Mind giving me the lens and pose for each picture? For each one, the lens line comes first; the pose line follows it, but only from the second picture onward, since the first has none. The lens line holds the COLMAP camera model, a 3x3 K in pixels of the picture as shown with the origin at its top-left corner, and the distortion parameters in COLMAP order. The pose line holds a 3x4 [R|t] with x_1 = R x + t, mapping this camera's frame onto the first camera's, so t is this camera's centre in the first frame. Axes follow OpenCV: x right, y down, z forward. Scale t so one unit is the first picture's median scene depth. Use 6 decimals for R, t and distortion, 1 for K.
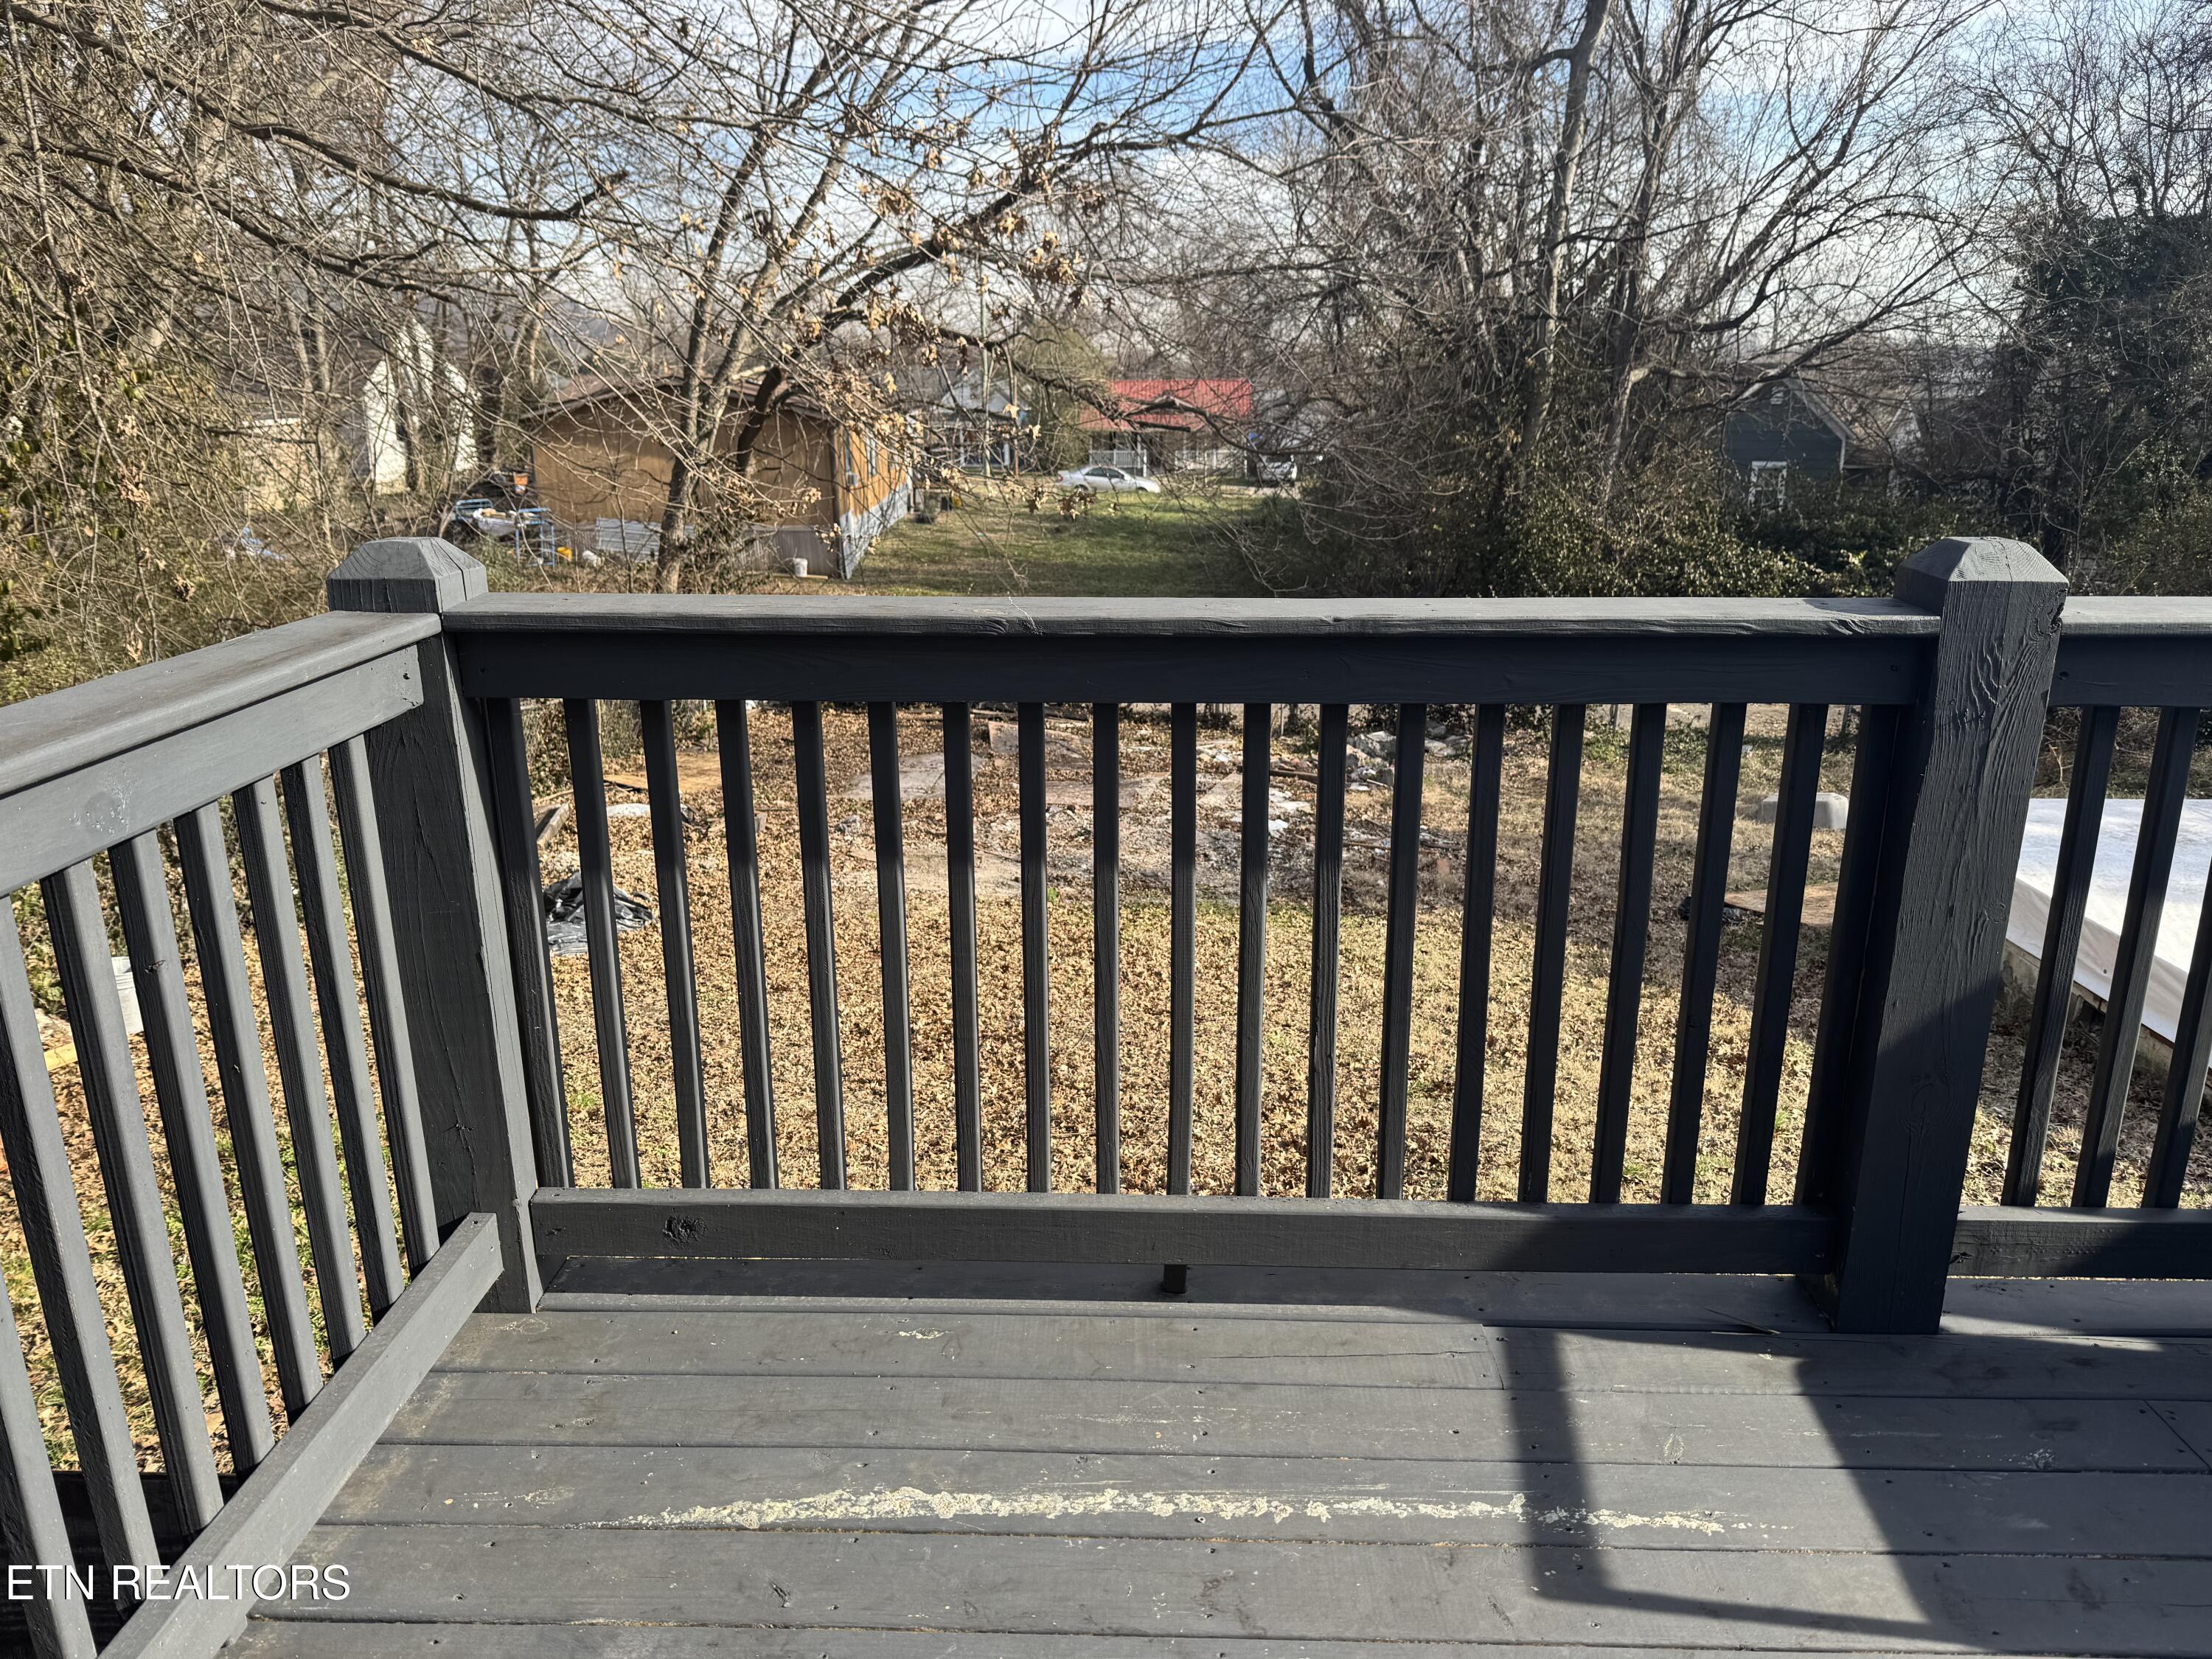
lens RADIAL K [[1559.2, 0, 1117.1], [0, 1559.2, 839.8], [0, 0, 1]] dist [0.035699, -0.035415]
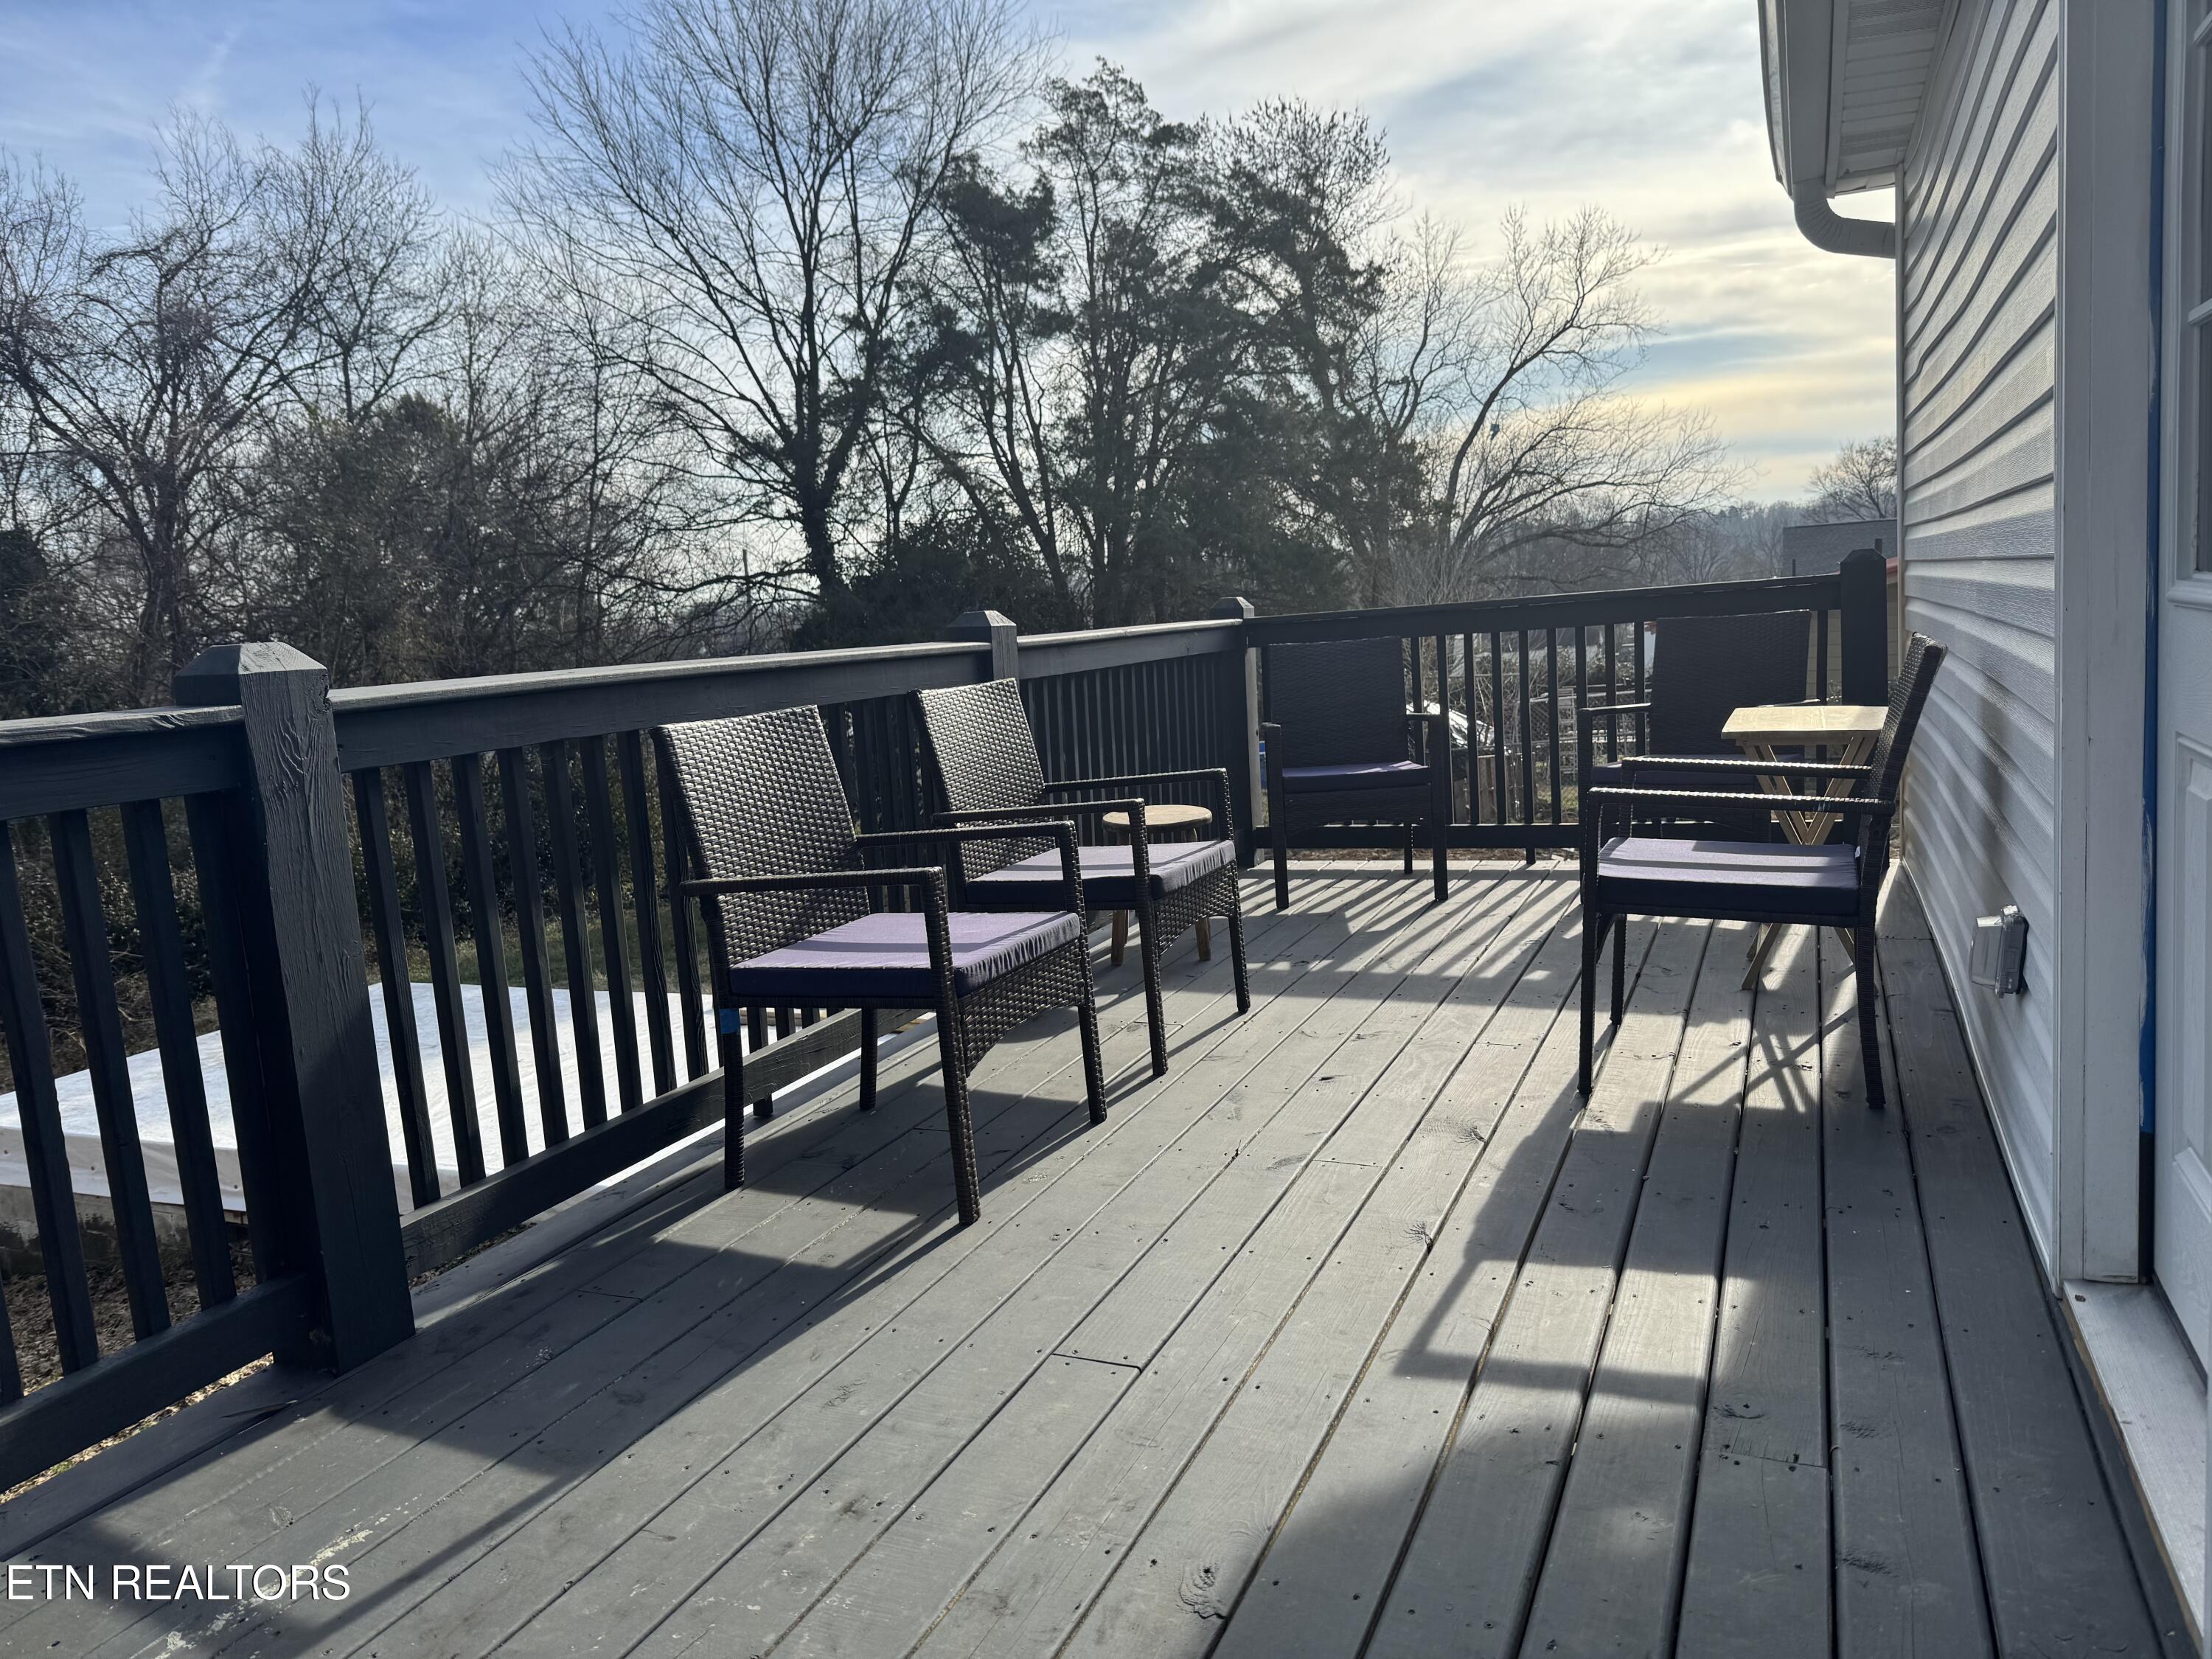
lens RADIAL K [[1559.2, 0, 1108.4], [0, 1559.2, 824.0], [0, 0, 1]] dist [0.035699, -0.035415]
pose [[0.378931, -0.151060, 0.913013, -0.298049], [0.331170, 0.943387, 0.018639, 0.128650], [-0.864140, 0.295299, 0.407505, 0.005115]]
